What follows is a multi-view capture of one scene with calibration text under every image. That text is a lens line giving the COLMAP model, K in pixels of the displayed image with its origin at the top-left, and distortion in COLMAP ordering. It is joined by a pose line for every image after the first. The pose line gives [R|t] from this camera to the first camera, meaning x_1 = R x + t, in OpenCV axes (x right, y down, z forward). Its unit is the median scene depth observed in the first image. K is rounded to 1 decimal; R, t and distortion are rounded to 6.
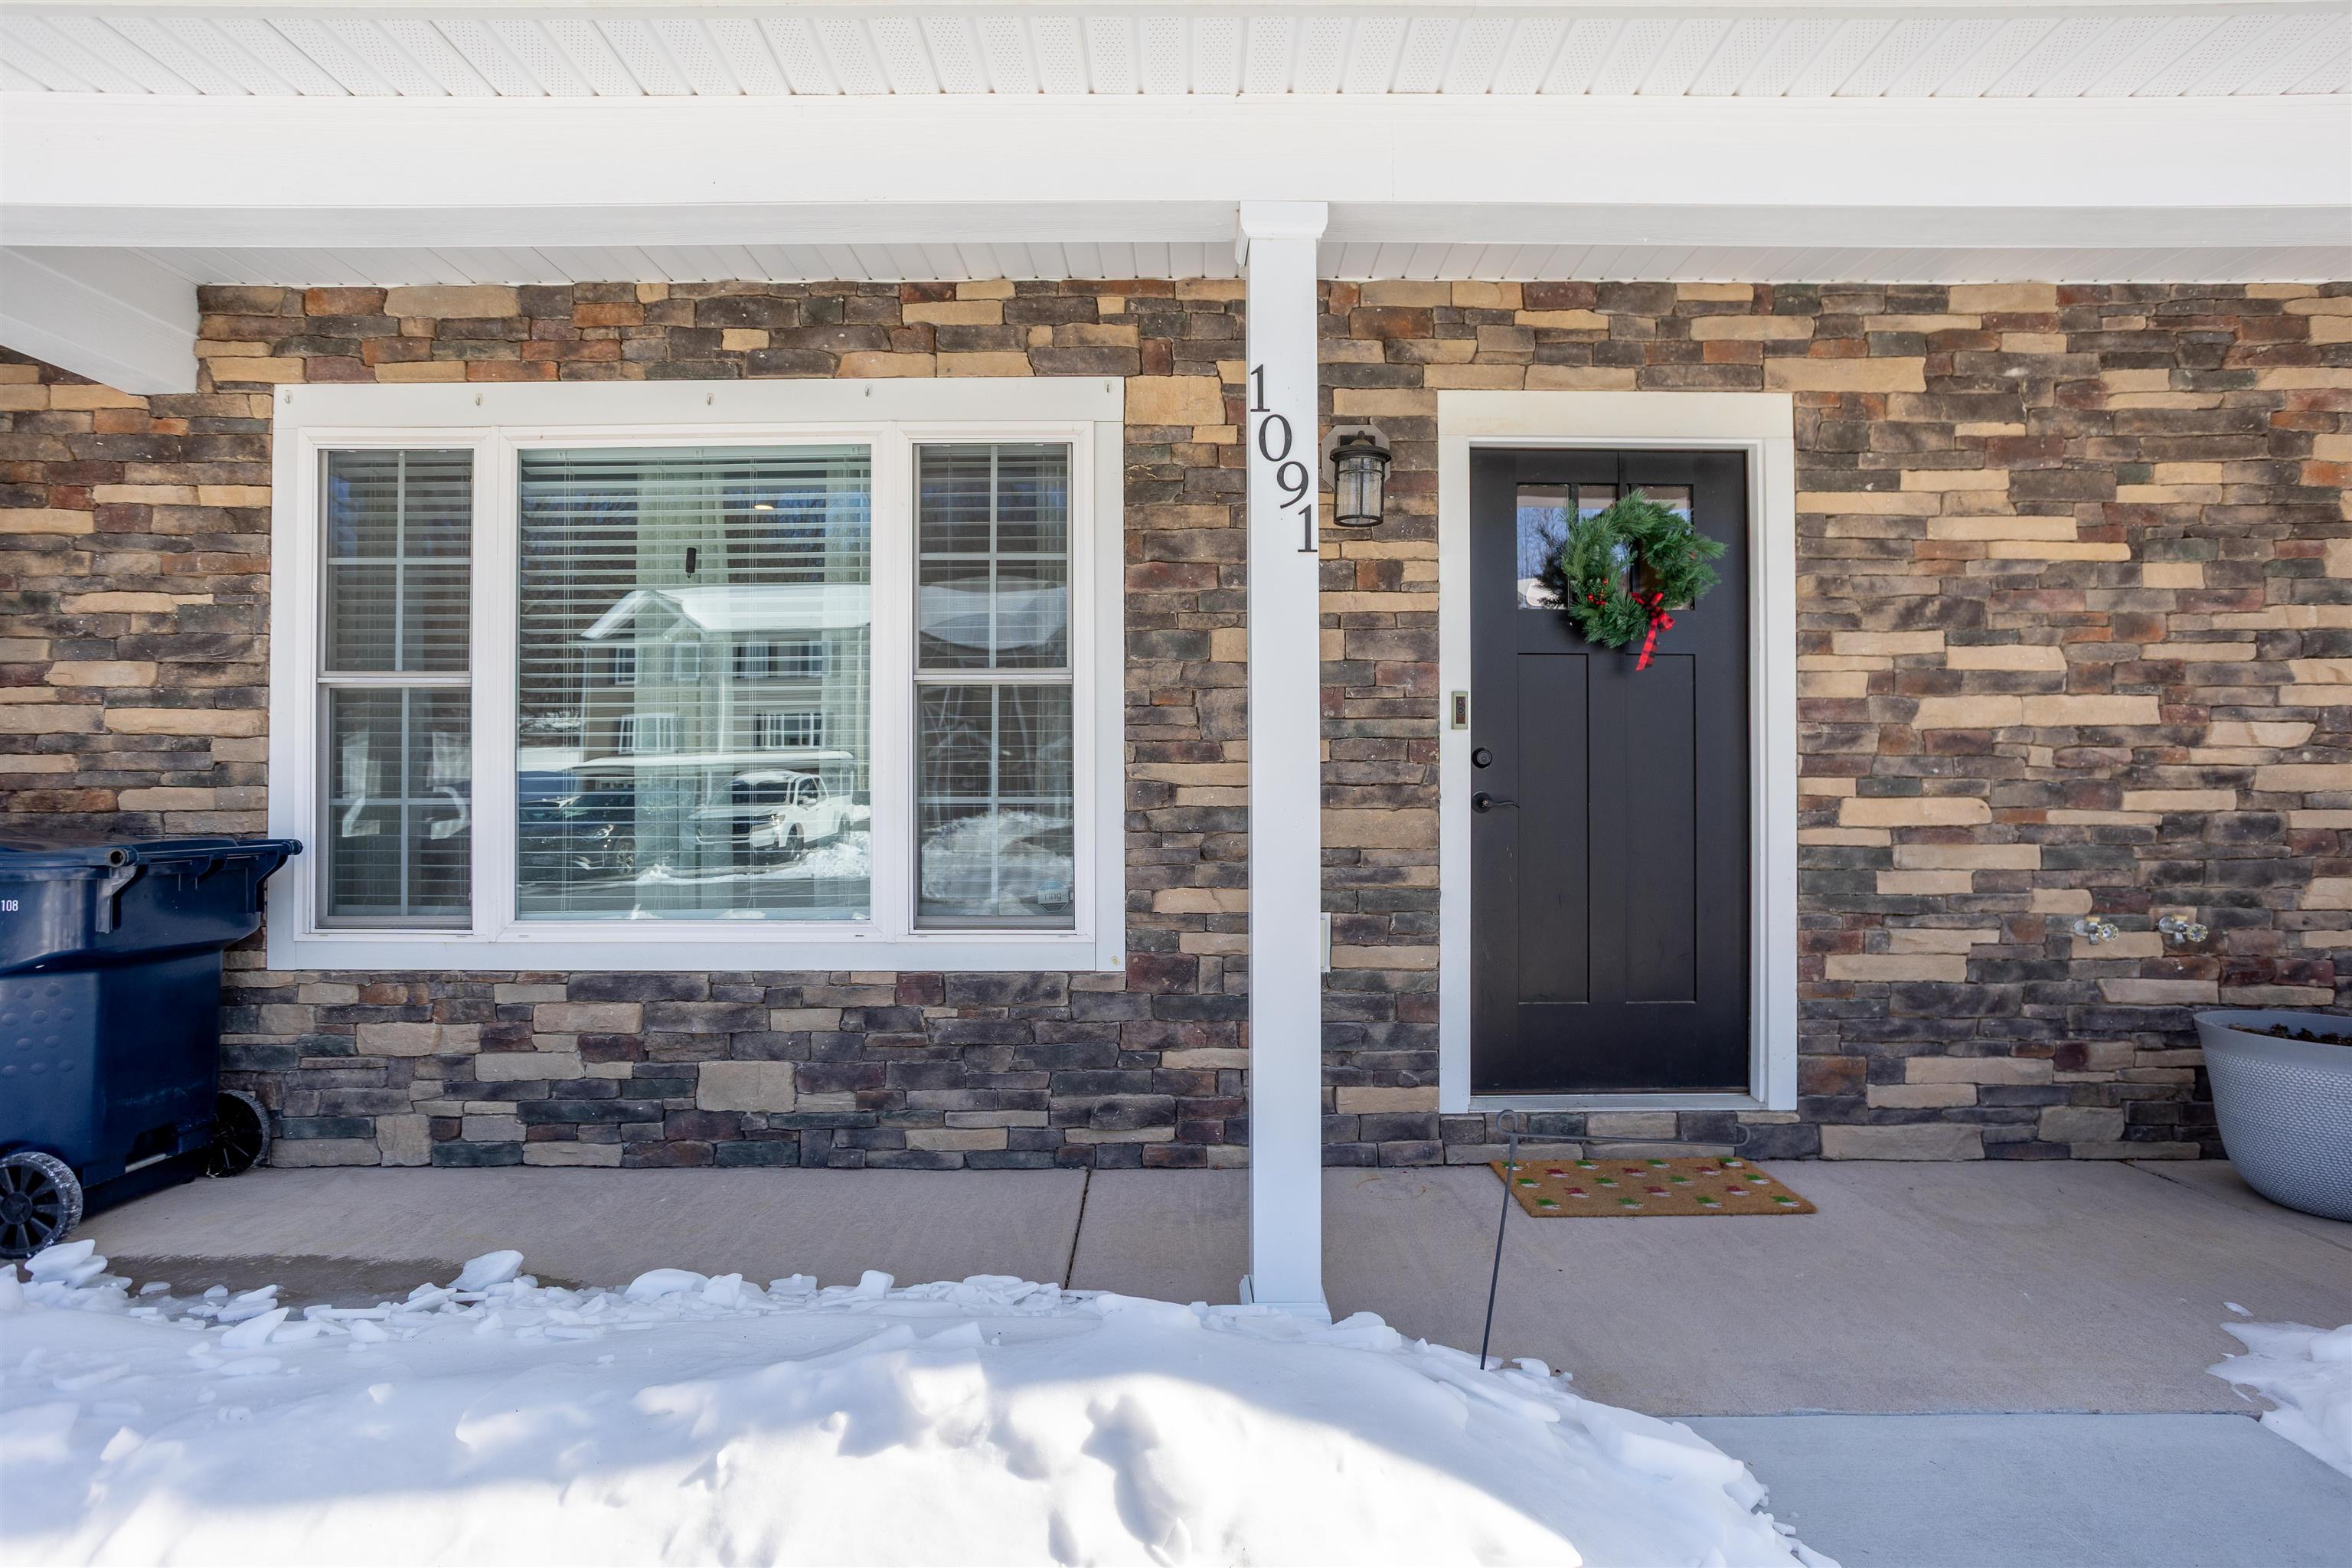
lens RADIAL K [[1251.4, 0, 1100.0], [0, 1251.4, 804.7], [0, 0, 1]] dist [-0.031859, 0.016305]
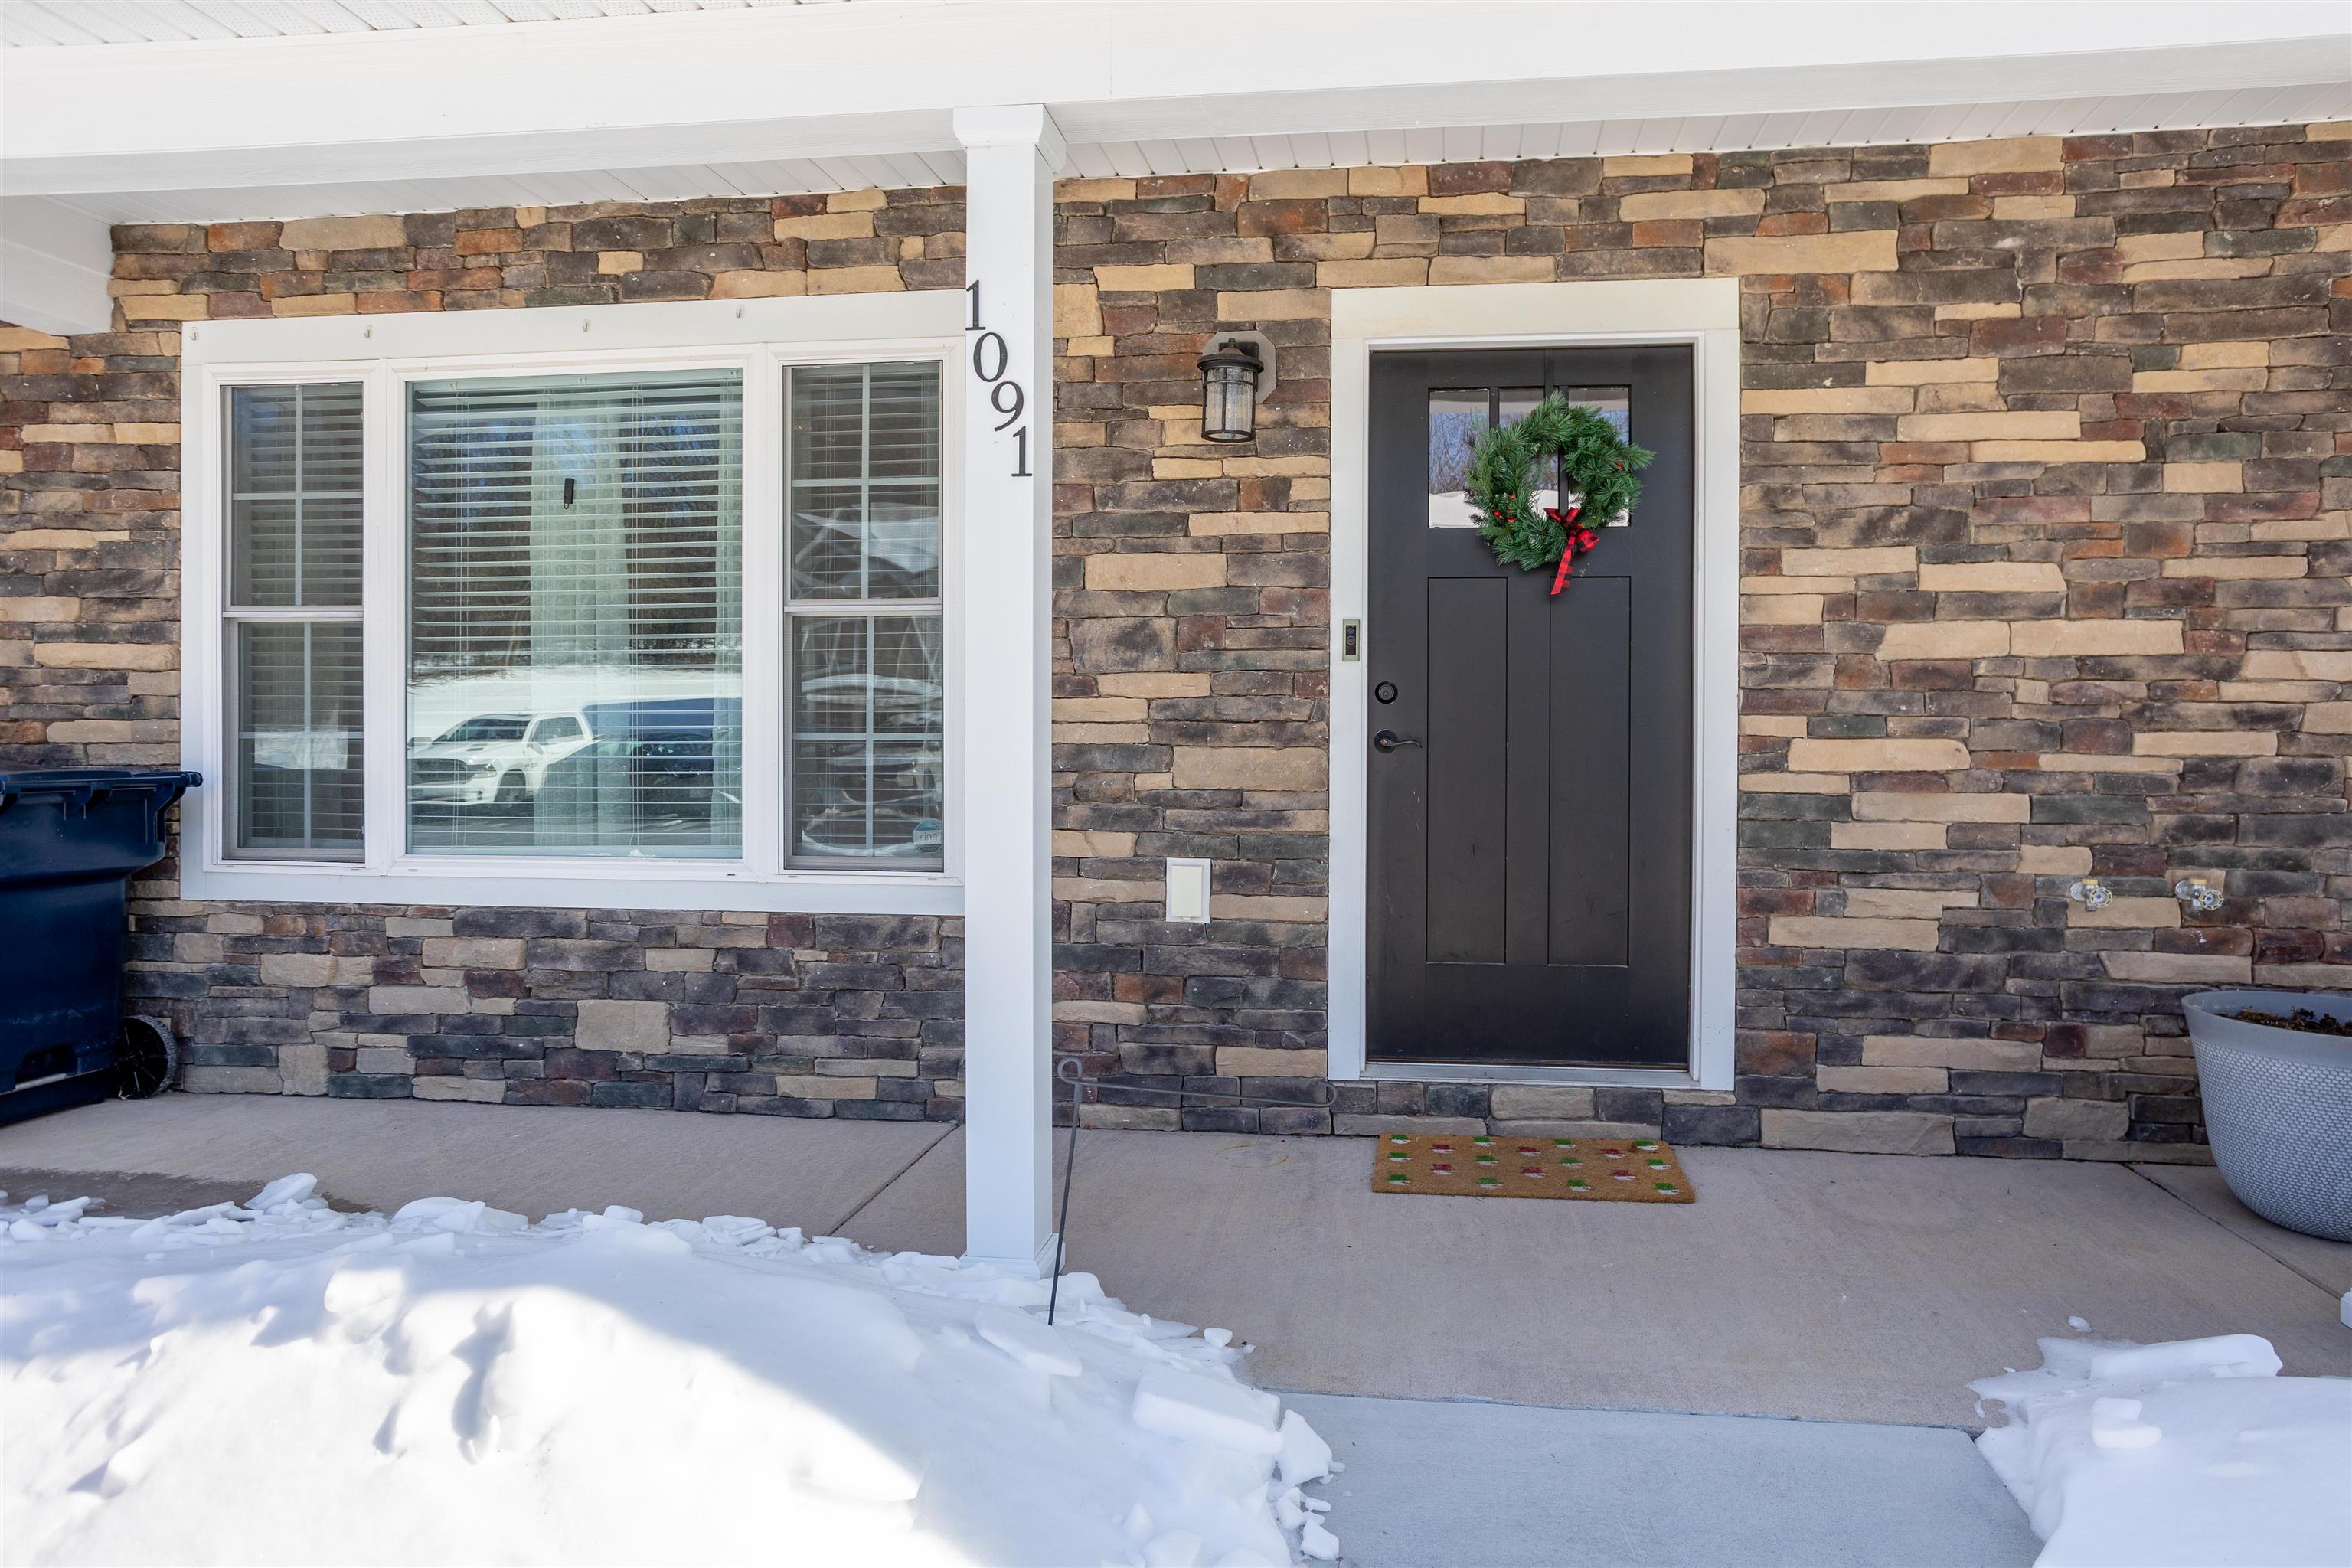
lens RADIAL K [[1411.5, 0, 1256.6], [0, 1411.5, 769.2], [0, 0, 1]] dist [-0.019706, 0.015154]
pose [[0.992500, 0.007757, -0.121997, 0.346159], [-0.005739, 0.999841, 0.016887, 0.001558], [0.122109, -0.016061, 0.992387, -0.037208]]
